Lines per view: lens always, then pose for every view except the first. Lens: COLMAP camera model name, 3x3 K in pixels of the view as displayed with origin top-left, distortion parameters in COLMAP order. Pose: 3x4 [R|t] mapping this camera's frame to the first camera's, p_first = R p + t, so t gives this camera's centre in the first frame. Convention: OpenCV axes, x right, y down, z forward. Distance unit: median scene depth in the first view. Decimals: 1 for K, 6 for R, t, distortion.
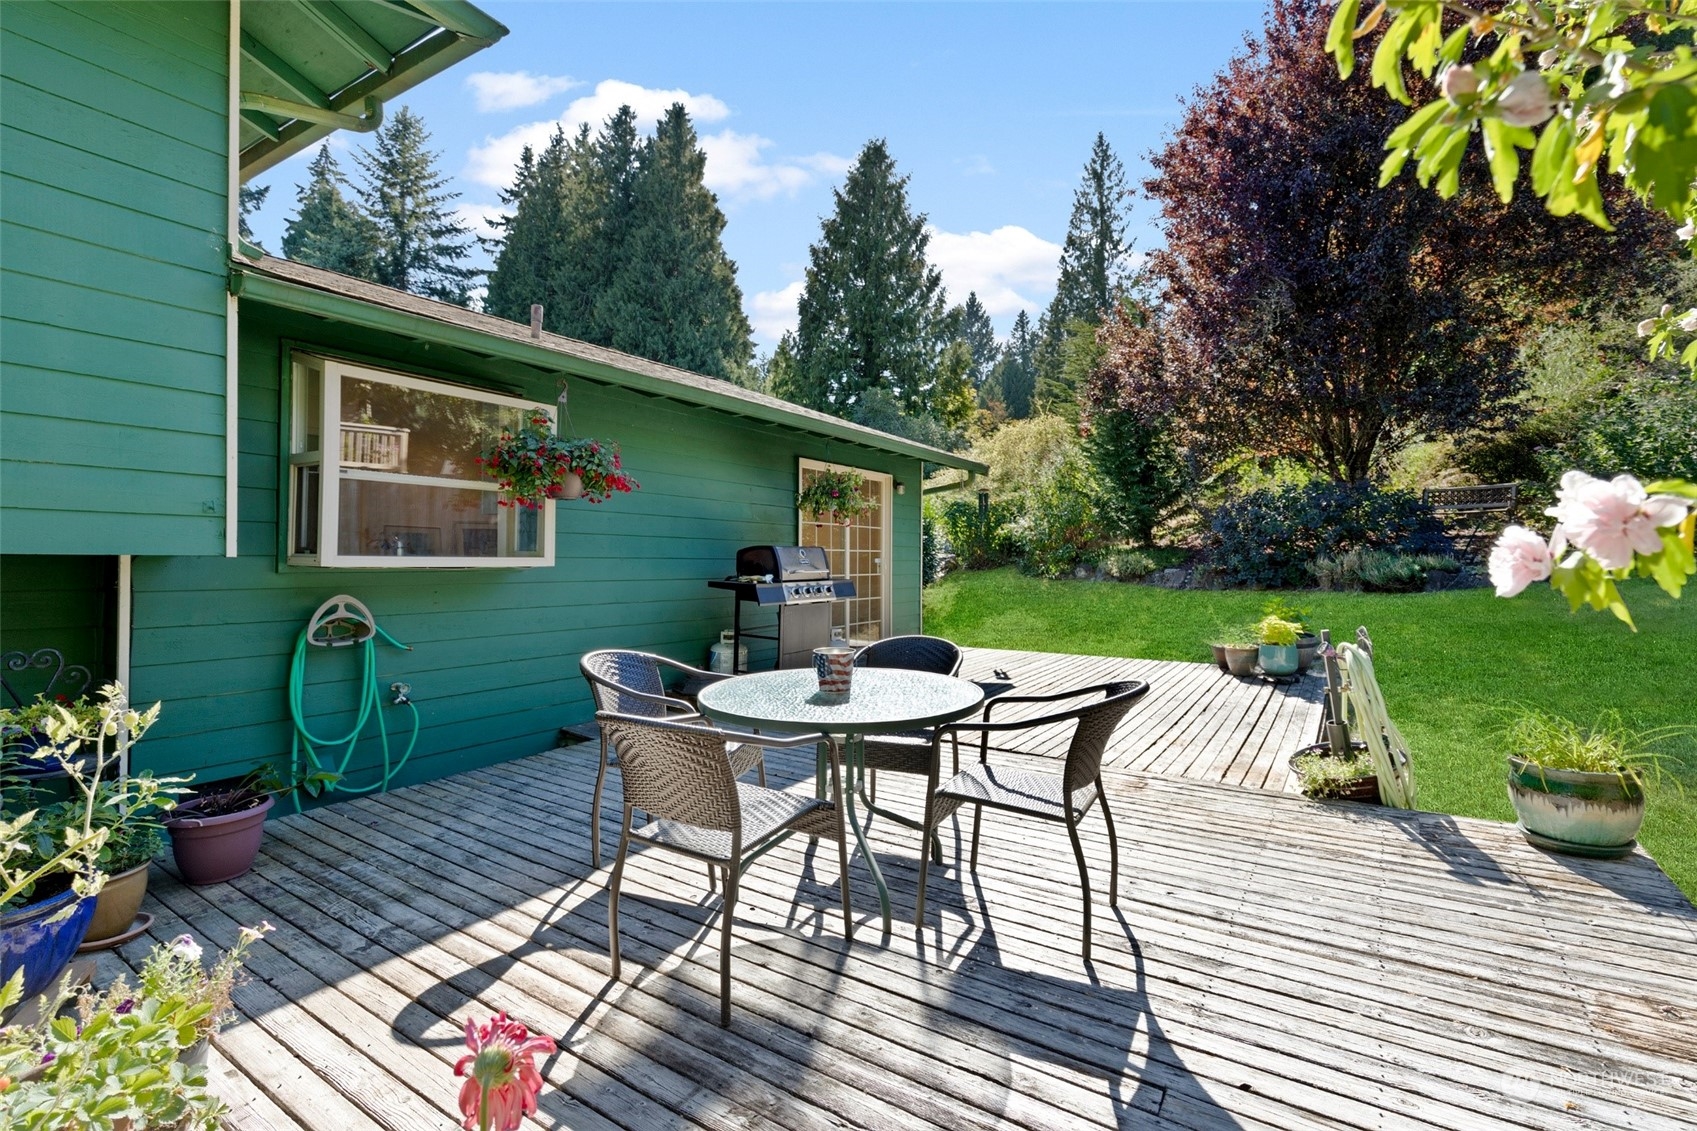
lens RADIAL K [[759.3, 0, 871.6], [0, 759.3, 541.6], [0, 0, 1]] dist [-0.021979, -0.000407]
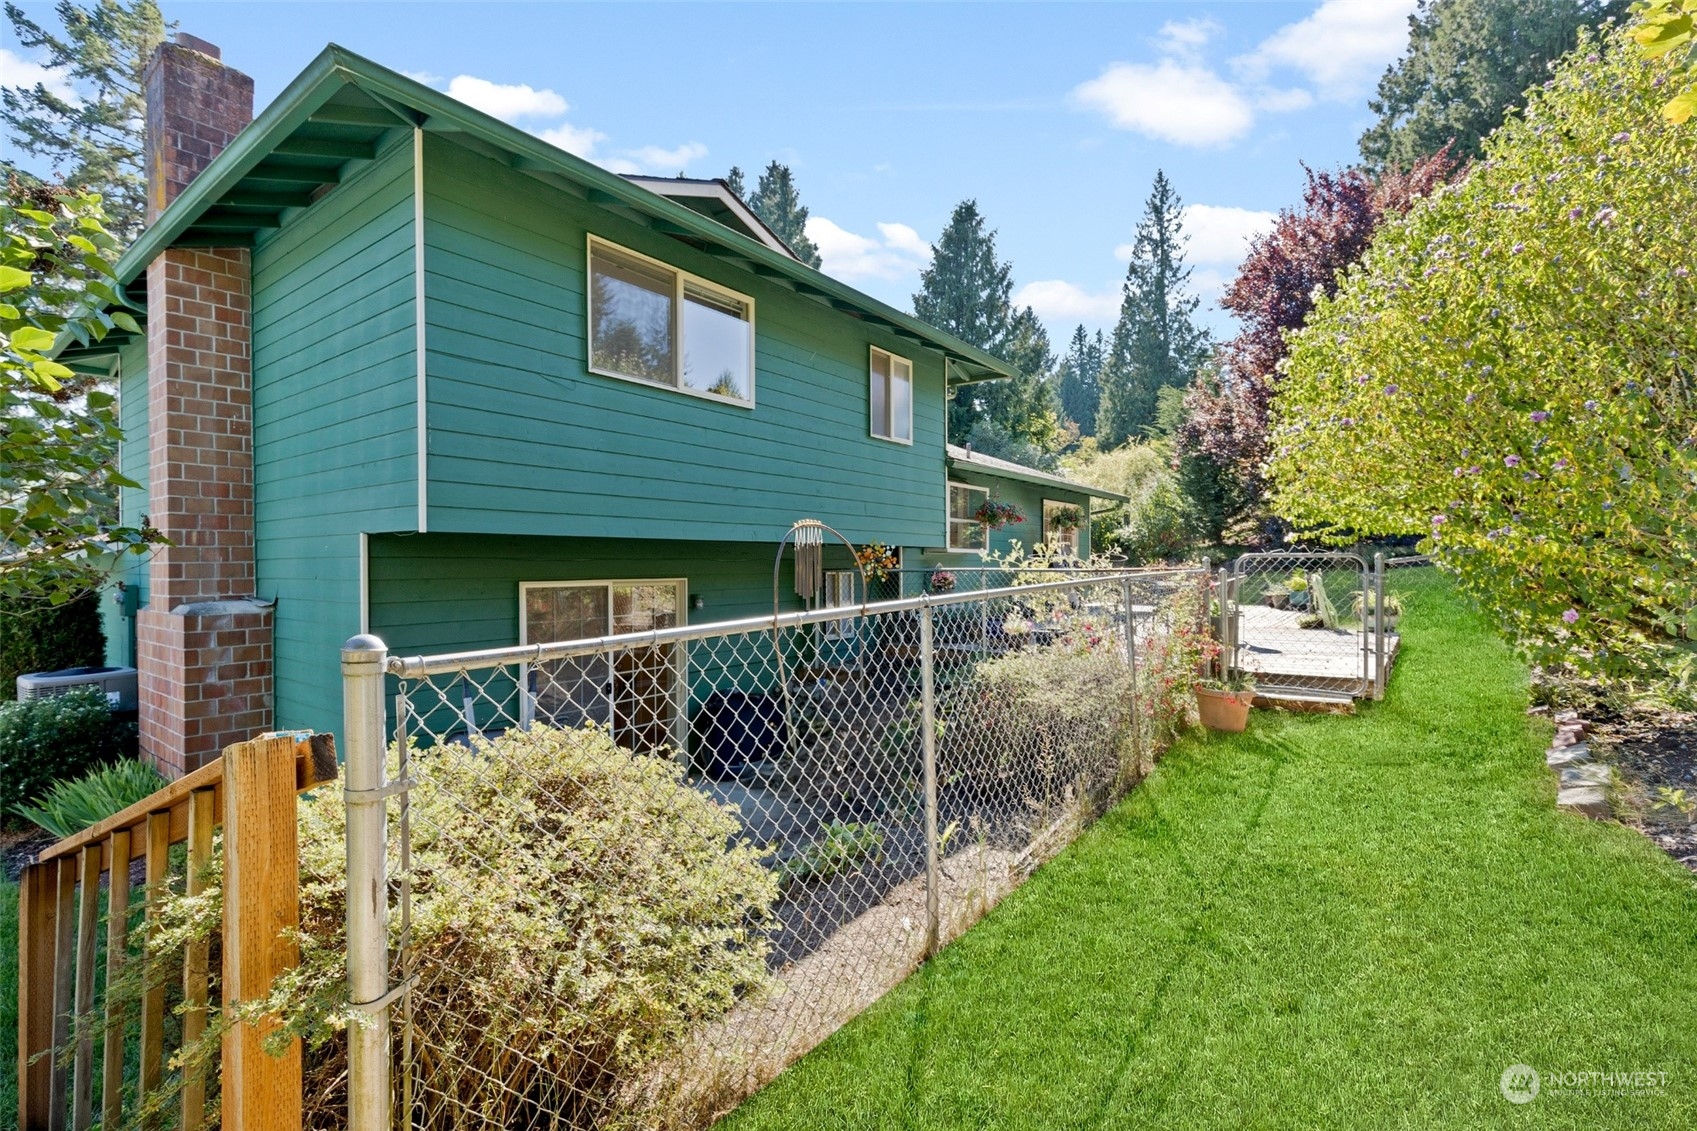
lens RADIAL K [[768.4, 0, 846.6], [0, 768.4, 566.2], [0, 0, 1]] dist [-0.024814, -0.000023]
pose [[0.996752, -0.011800, -0.079658, -0.091399], [0.013897, 0.999570, 0.025815, 0.000098], [0.079319, -0.026838, 0.996488, -0.203403]]
